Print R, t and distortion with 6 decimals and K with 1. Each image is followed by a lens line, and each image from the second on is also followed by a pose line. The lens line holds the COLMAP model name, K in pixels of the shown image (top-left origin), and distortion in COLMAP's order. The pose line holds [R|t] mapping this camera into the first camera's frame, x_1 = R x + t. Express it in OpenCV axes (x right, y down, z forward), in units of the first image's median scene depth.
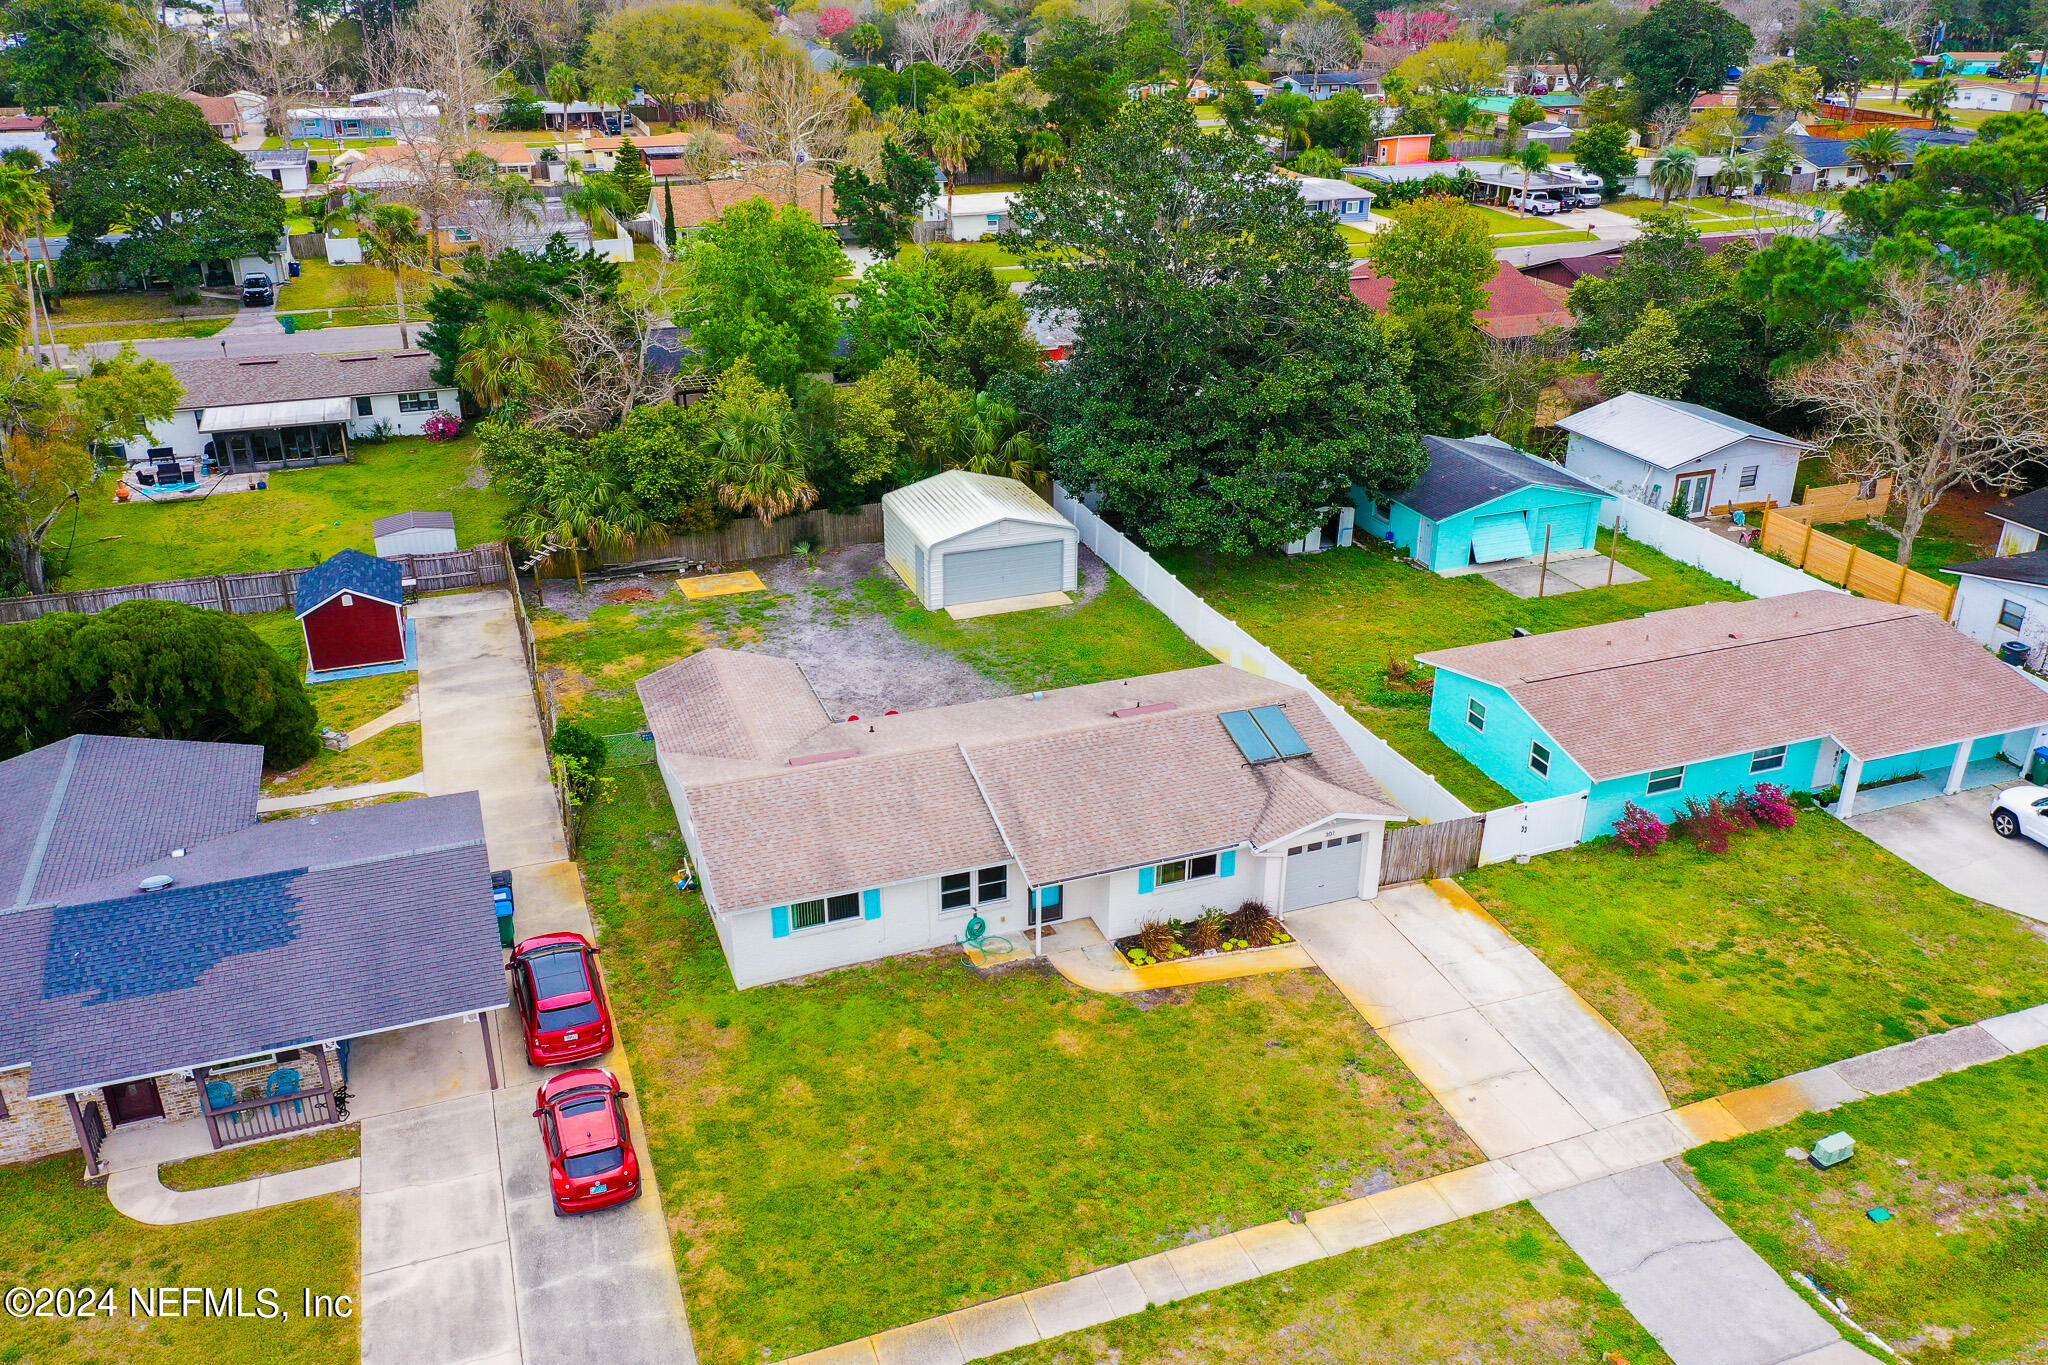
lens RADIAL K [[1610.3, 0, 1025.4], [0, 1610.3, 676.6], [0, 0, 1]] dist [0.005252, -0.005569]
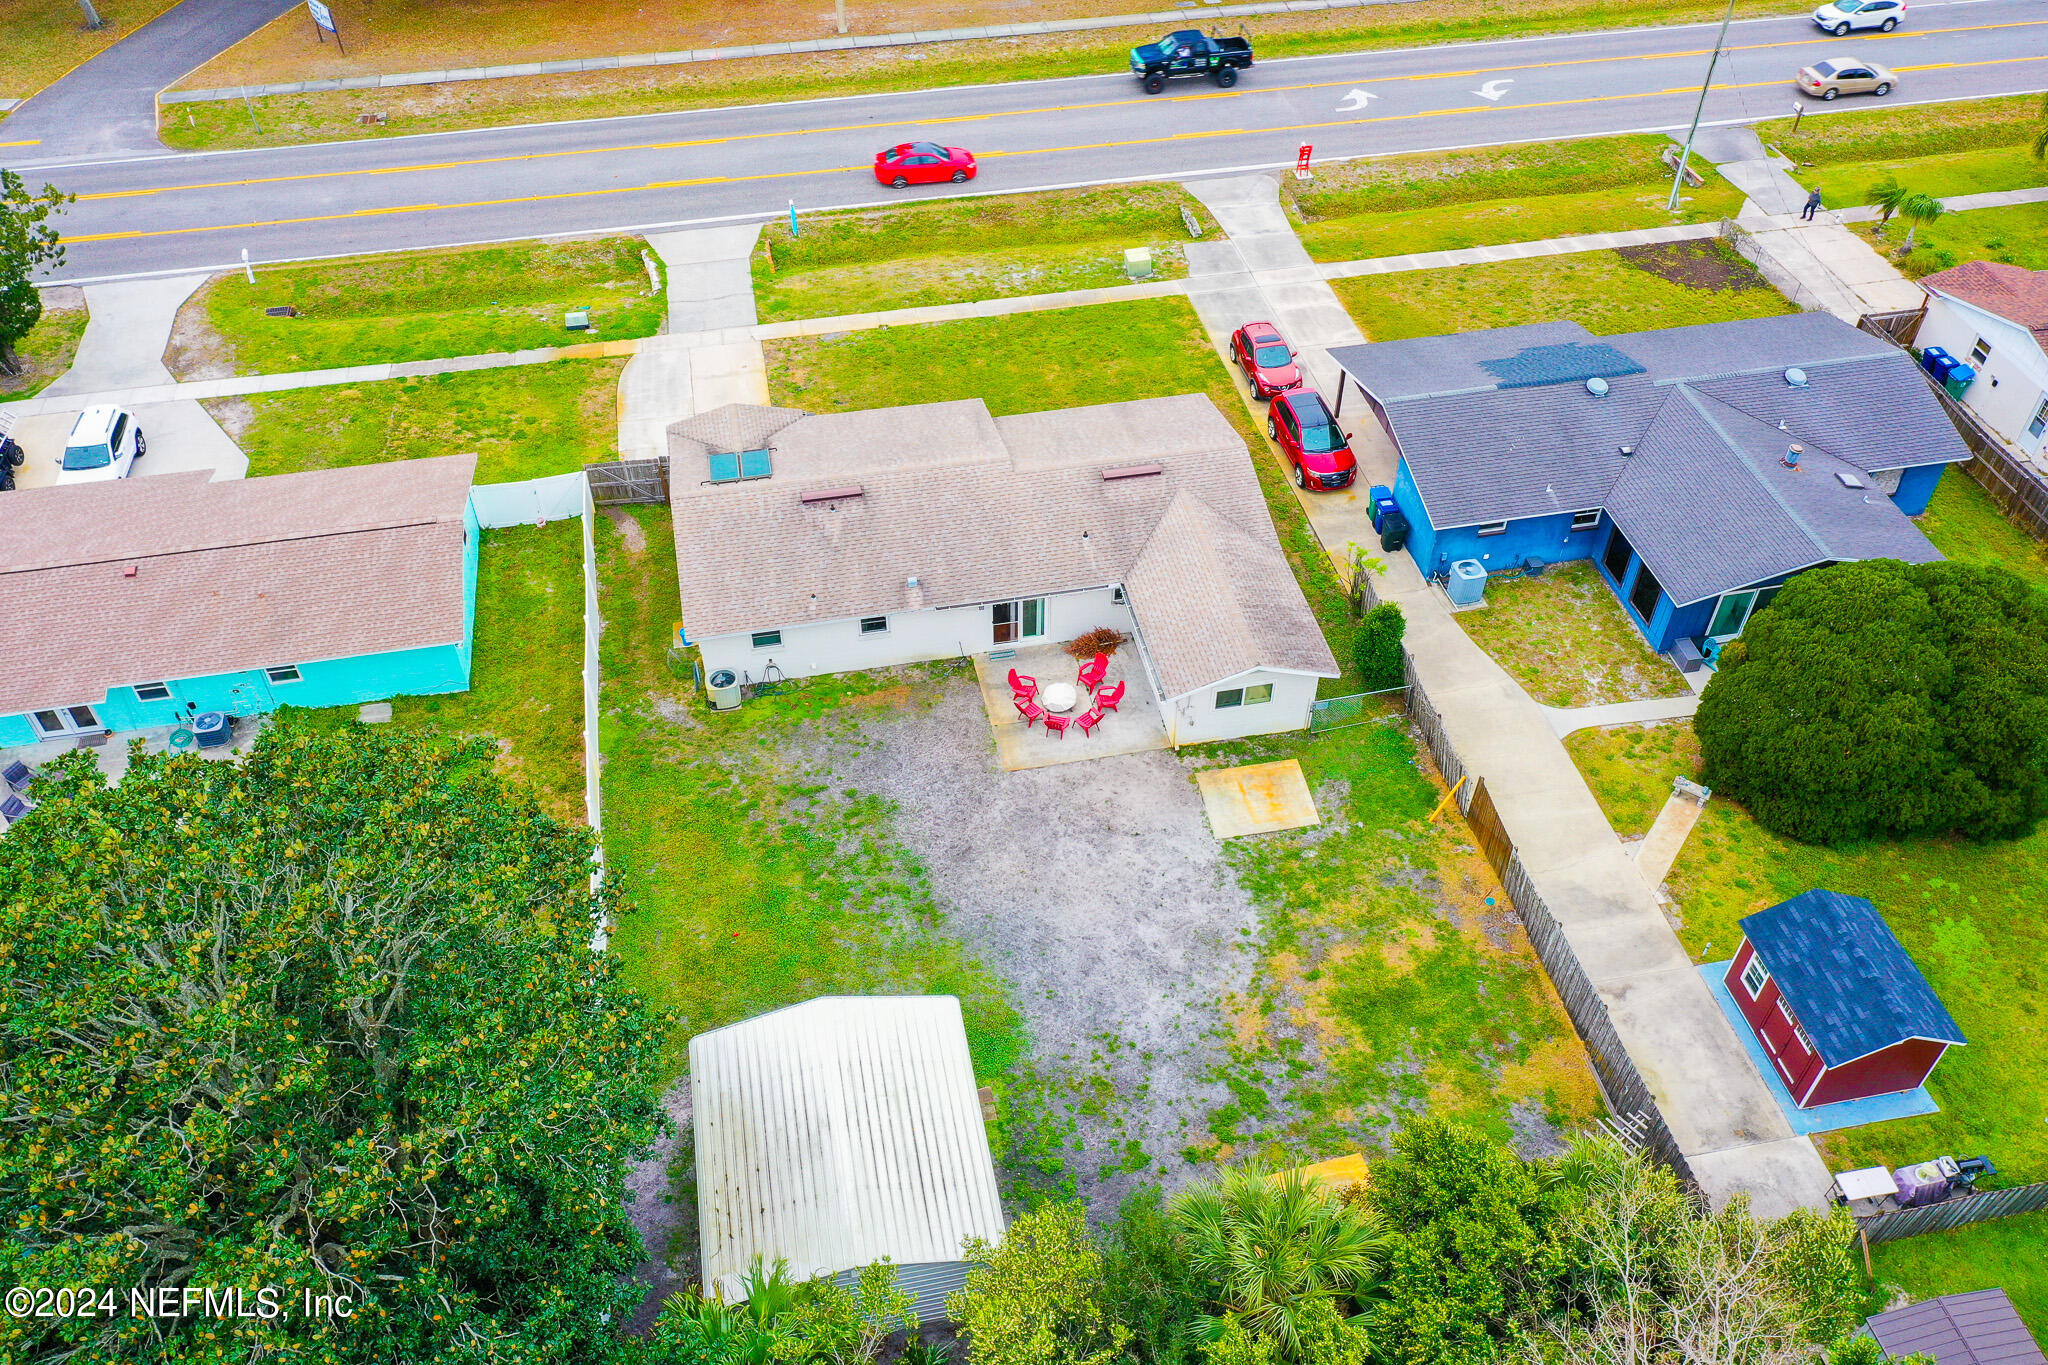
lens RADIAL K [[1610.3, 0, 1025.3], [0, 1610.3, 687.2], [0, 0, 1]] dist [0.005252, -0.005569]
pose [[-0.987118, -0.114306, 0.111949, -0.191892], [0.063485, 0.362427, 0.929848, -0.943798], [-0.146861, 0.924976, -0.350501, 1.517674]]
